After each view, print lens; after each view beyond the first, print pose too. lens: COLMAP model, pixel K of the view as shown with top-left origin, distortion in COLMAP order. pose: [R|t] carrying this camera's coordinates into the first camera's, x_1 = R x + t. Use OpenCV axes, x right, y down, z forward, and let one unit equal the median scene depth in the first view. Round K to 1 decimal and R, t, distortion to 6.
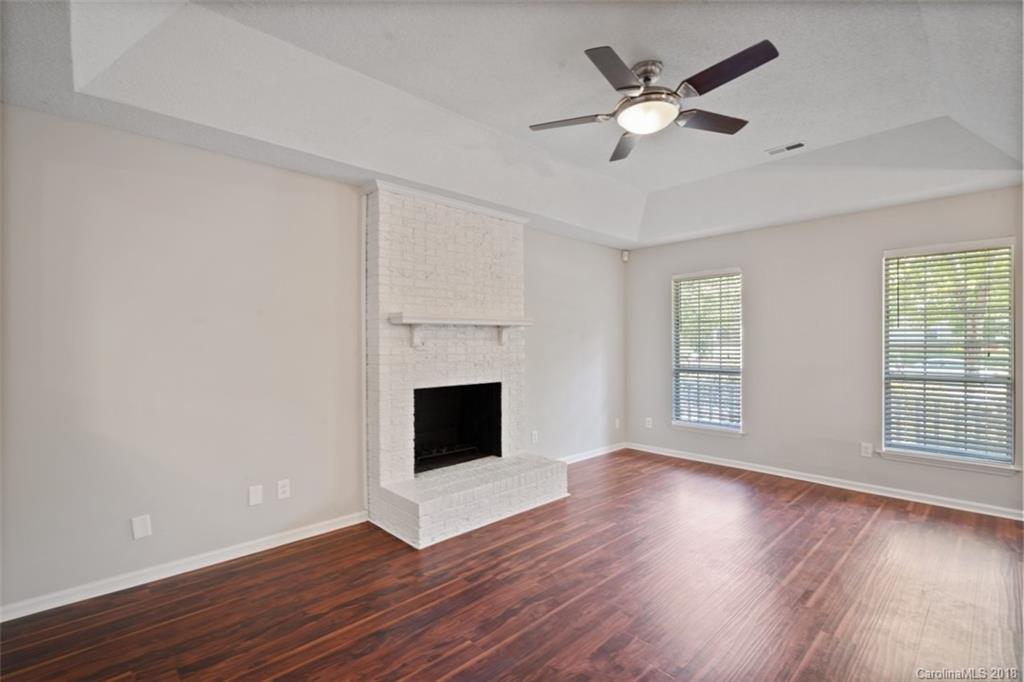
lens RADIAL K [[474.6, 0, 502.2], [0, 474.6, 344.6], [0, 0, 1]] dist [0.005716, -0.001126]
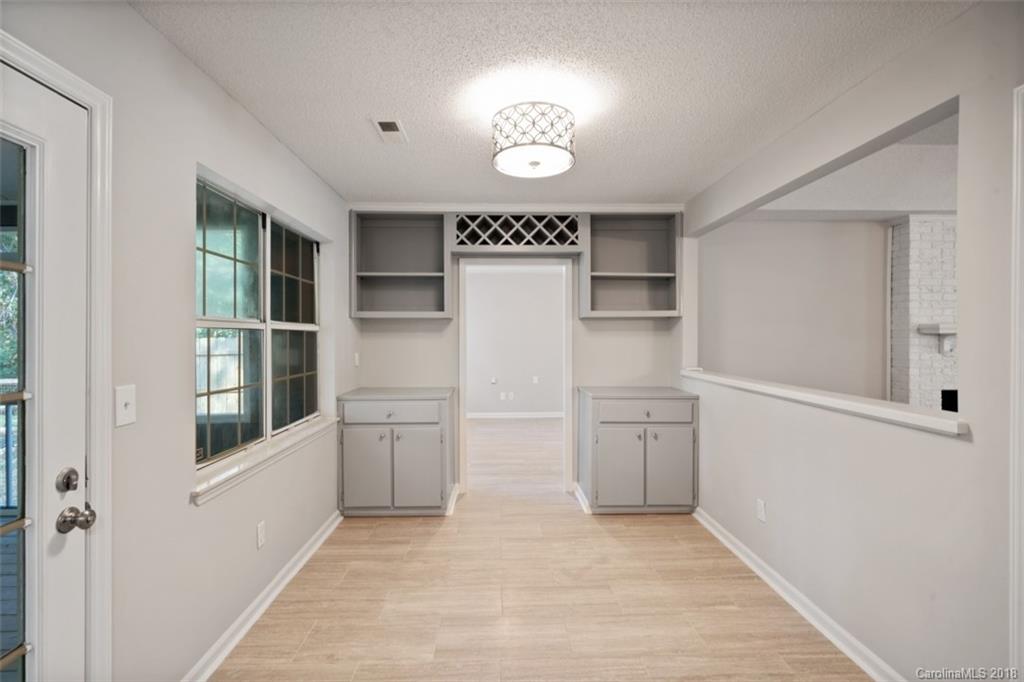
lens RADIAL K [[474.6, 0, 513.6], [0, 474.6, 335.5], [0, 0, 1]] dist [0.005716, -0.001126]
pose [[0.755399, 0.002870, -0.655259, -0.216192], [-0.004976, 0.999987, -0.001357, -0.030874], [0.655246, 0.004285, 0.755403, -0.542834]]
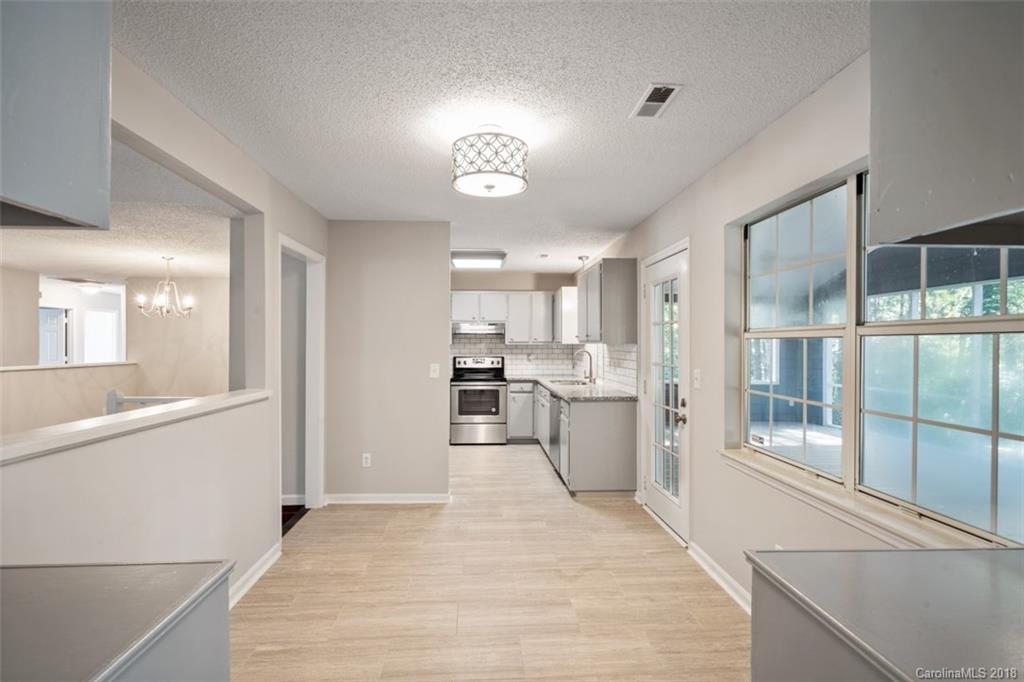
lens RADIAL K [[474.6, 0, 508.1], [0, 474.6, 342.4], [0, 0, 1]] dist [0.005716, -0.001126]
pose [[-0.771248, 0.005347, 0.636512, -1.010444], [0.001876, 0.999979, -0.006127, -0.030538], [-0.636532, -0.003532, -0.771242, 0.397116]]
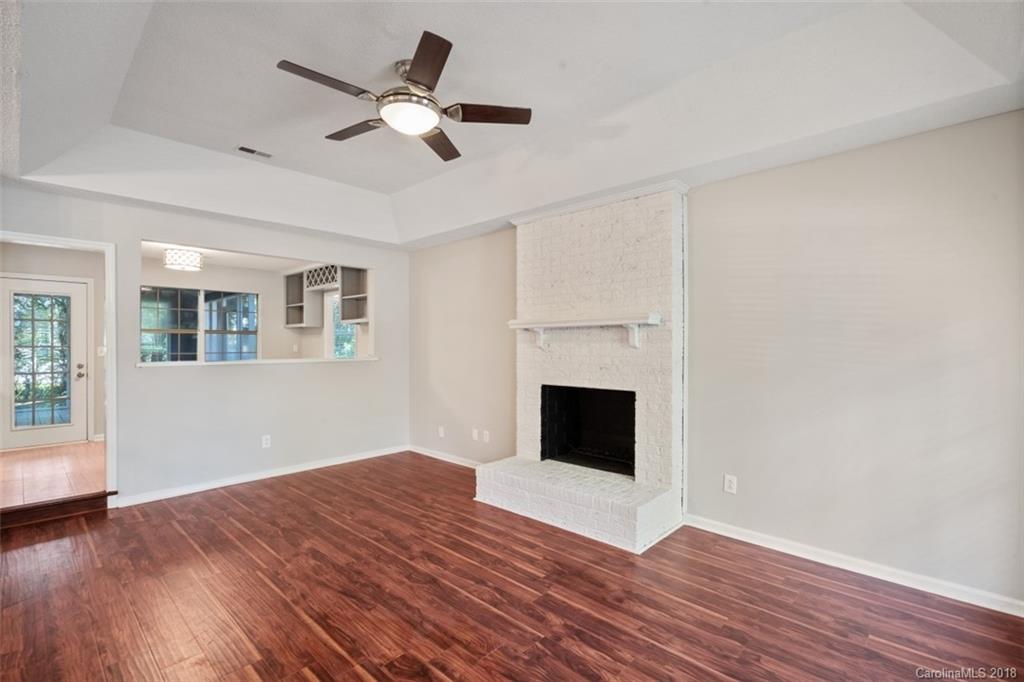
lens RADIAL K [[474.6, 0, 502.5], [0, 474.6, 345.4], [0, 0, 1]] dist [0.005716, -0.001126]
pose [[0.046975, 0.007844, -0.998865, 0.976051], [-0.004275, 0.999962, 0.007652, -0.009984], [0.998887, 0.003911, 0.047007, 0.857340]]
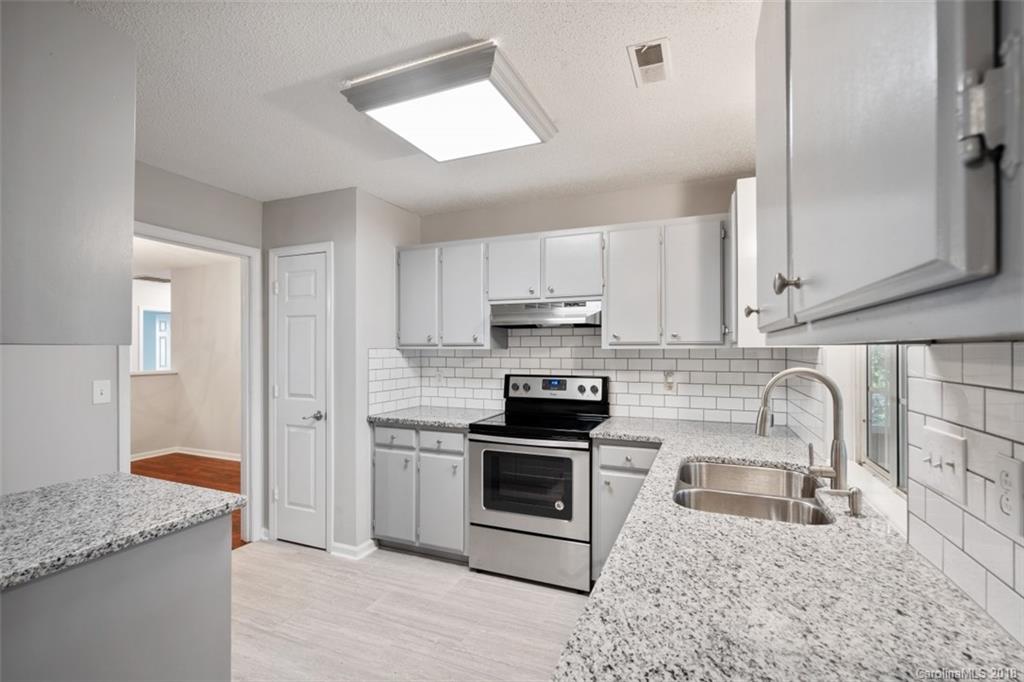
lens RADIAL K [[474.6, 0, 505.3], [0, 474.6, 346.8], [0, 0, 1]] dist [0.005716, -0.001126]
pose [[-0.406932, 0.008674, 0.913417, -0.499628], [0.002063, 0.999961, -0.008577, -0.031348], [-0.913456, -0.001605, -0.406934, -0.527760]]
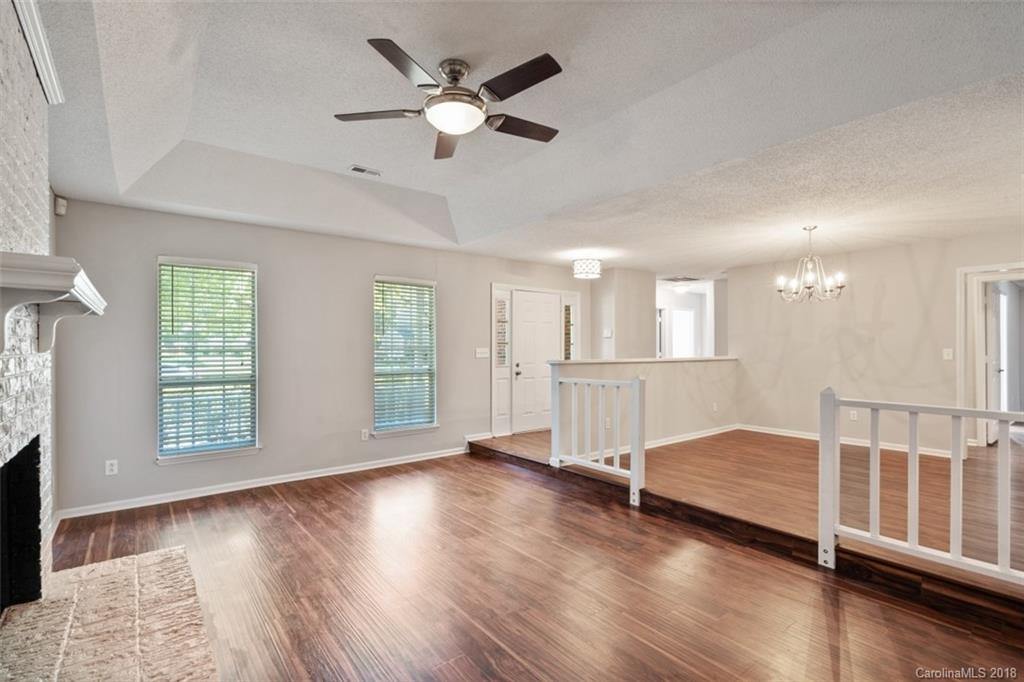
lens RADIAL K [[474.6, 0, 511.9], [0, 474.6, 346.8], [0, 0, 1]] dist [0.005716, -0.001126]
pose [[0.075243, 0.002375, 0.997162, -0.497935], [0.004380, 0.999987, -0.002712, -0.001467], [-0.997156, 0.004572, 0.075232, 0.608049]]
